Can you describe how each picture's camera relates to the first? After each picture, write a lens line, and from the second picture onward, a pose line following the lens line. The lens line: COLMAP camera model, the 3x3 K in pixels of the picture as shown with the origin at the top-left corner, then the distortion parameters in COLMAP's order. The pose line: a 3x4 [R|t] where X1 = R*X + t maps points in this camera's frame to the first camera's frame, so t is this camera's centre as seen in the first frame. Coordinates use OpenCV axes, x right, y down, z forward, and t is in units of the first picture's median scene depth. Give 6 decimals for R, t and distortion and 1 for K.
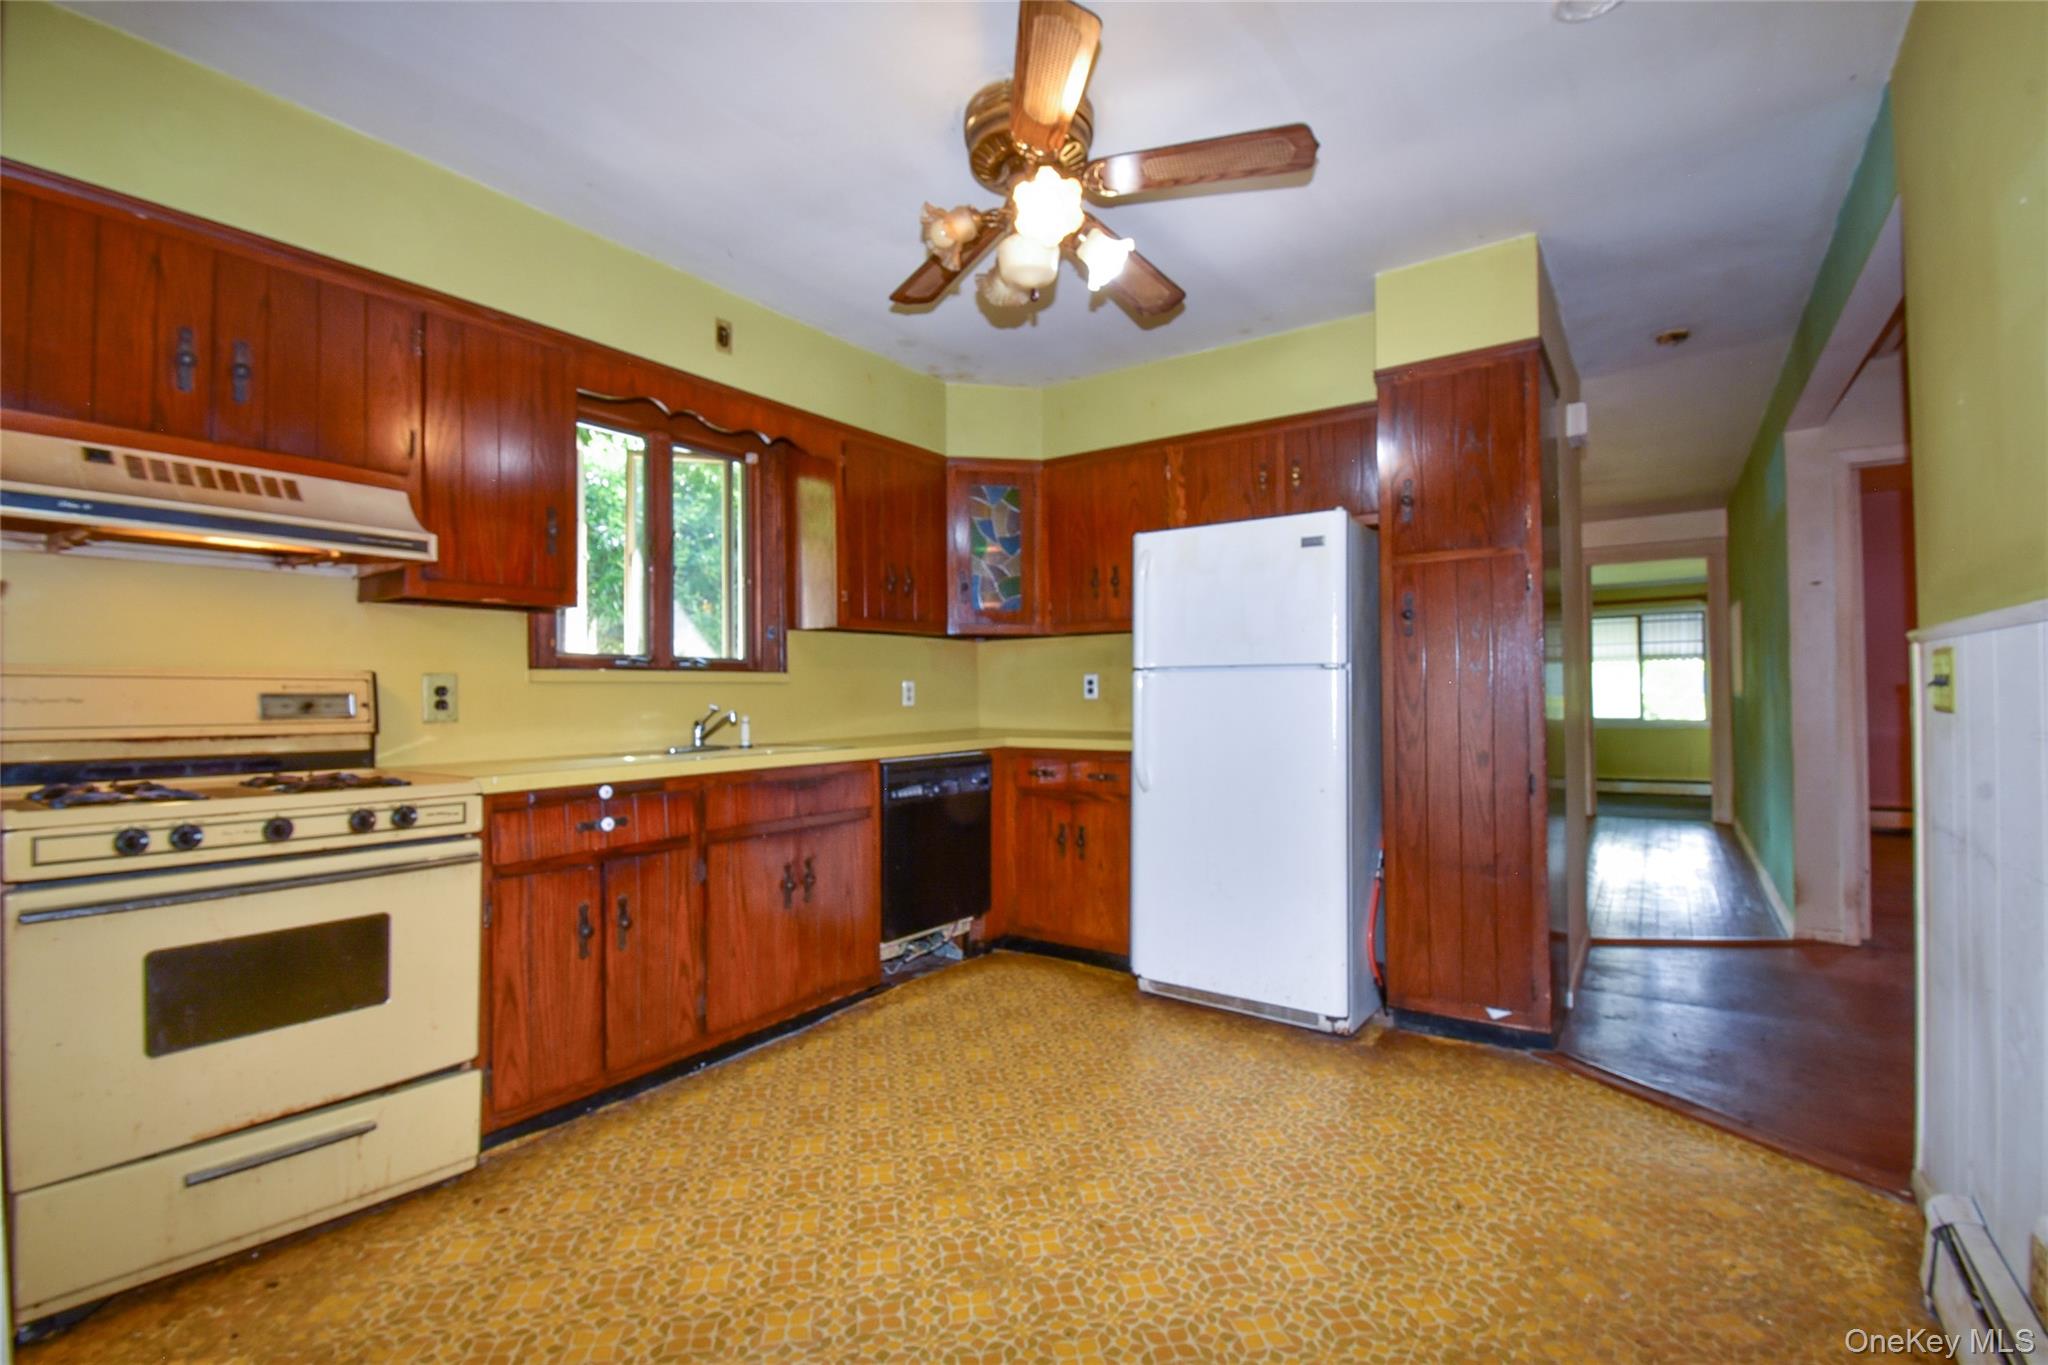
lens RADIAL K [[901.6, 0, 1020.4], [0, 901.6, 681.9], [0, 0, 1]] dist [0.017613, -0.026781]
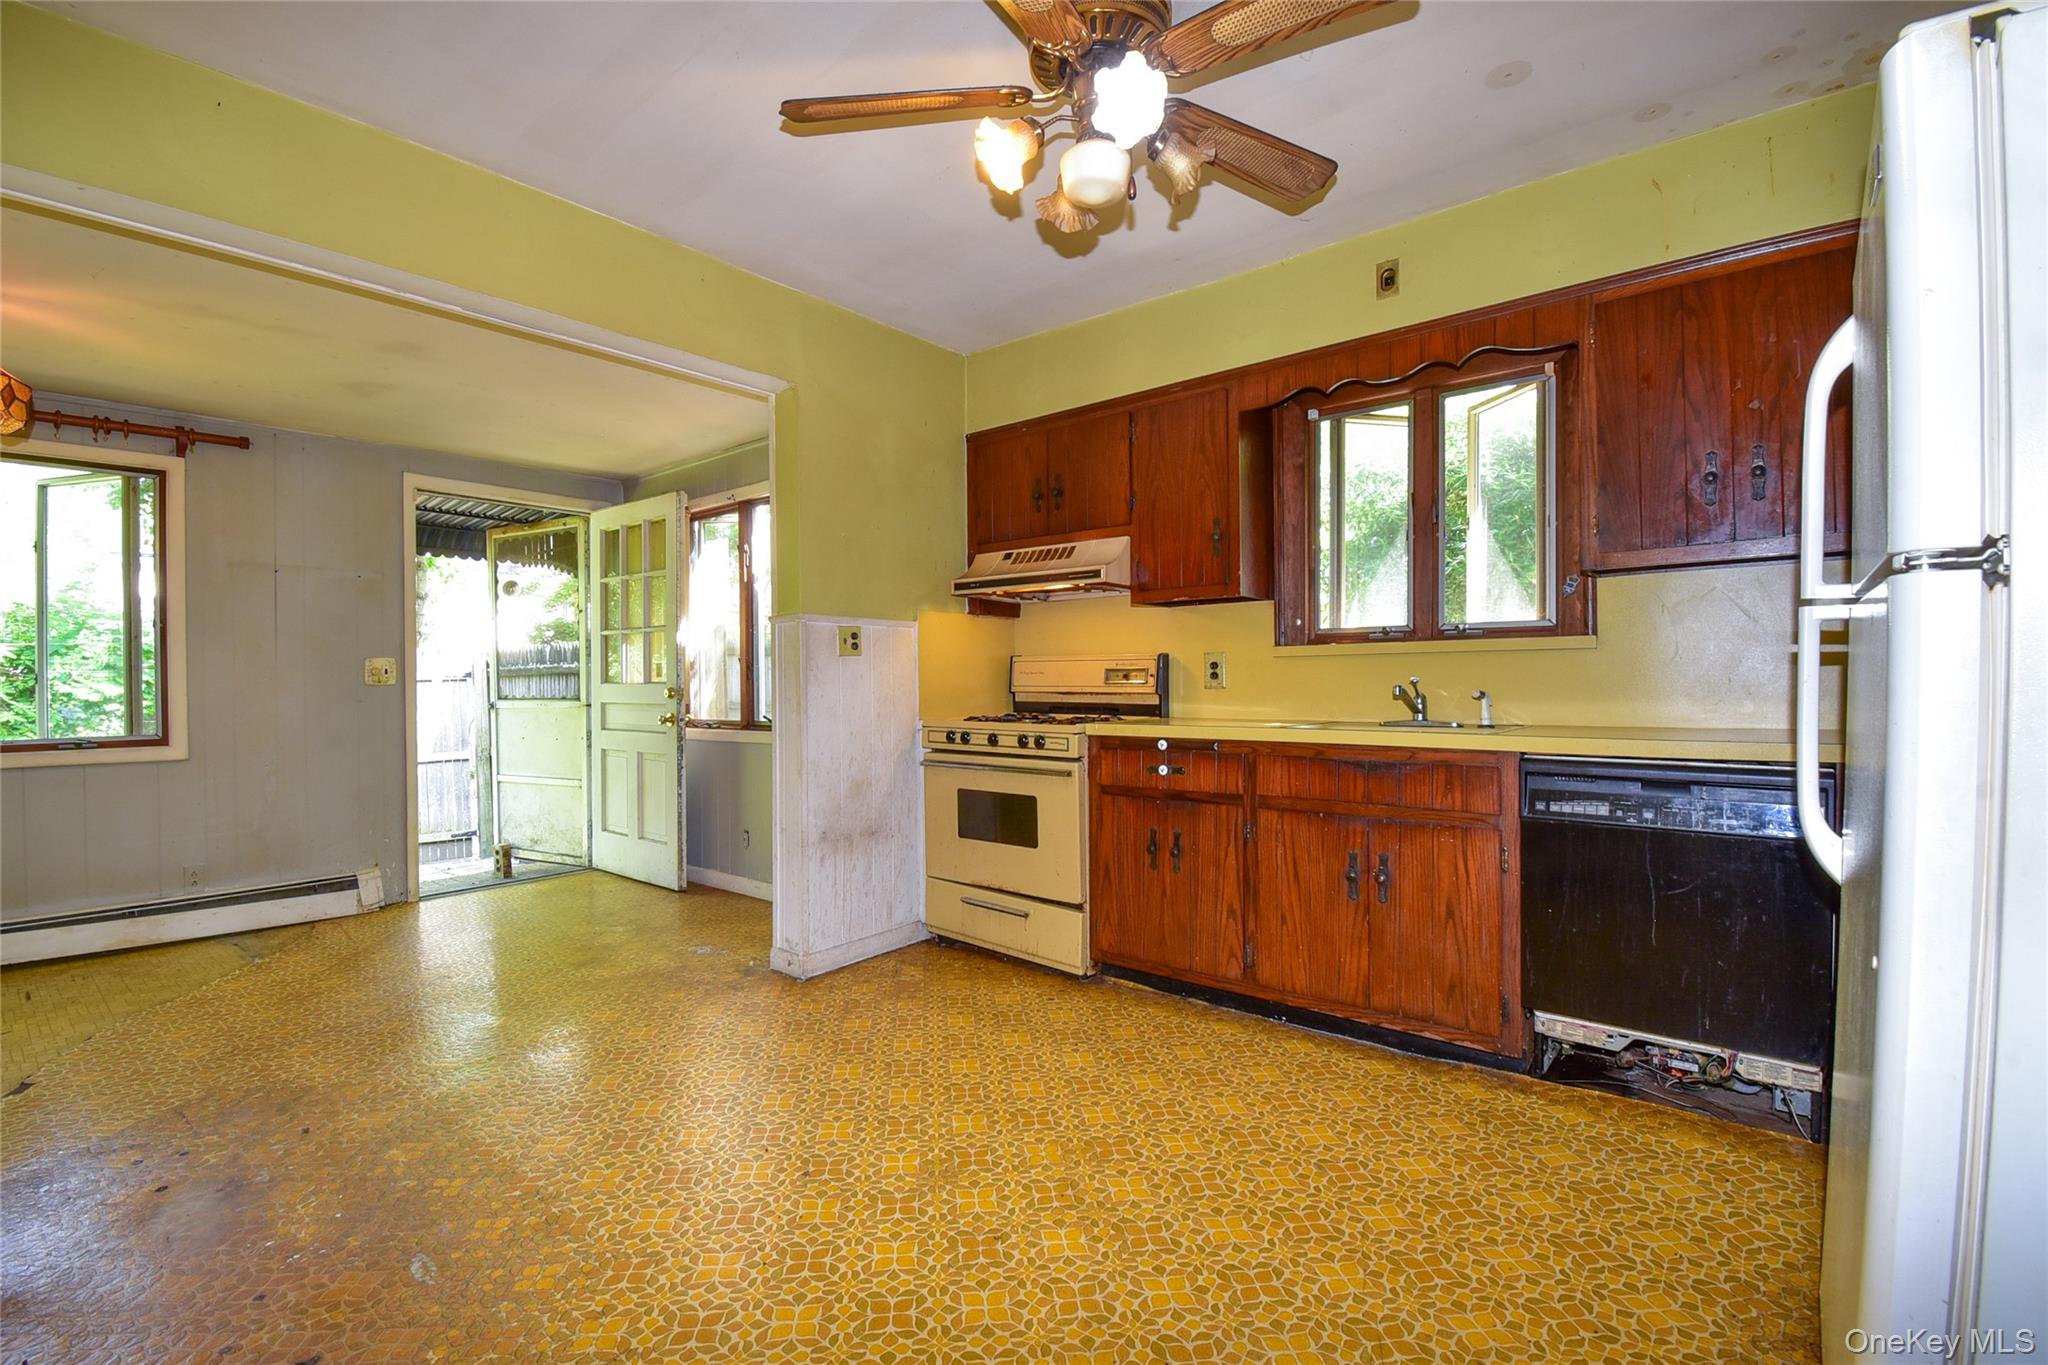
lens RADIAL K [[895.2, 0, 1024.0], [0, 895.2, 682.5], [0, 0, 1]] dist [0.020919, -0.031400]
pose [[-0.068342, 0.014149, -0.997562, 0.812832], [0.023503, 0.999645, 0.012569, 0.013624], [0.997385, -0.022586, -0.068650, 0.893778]]
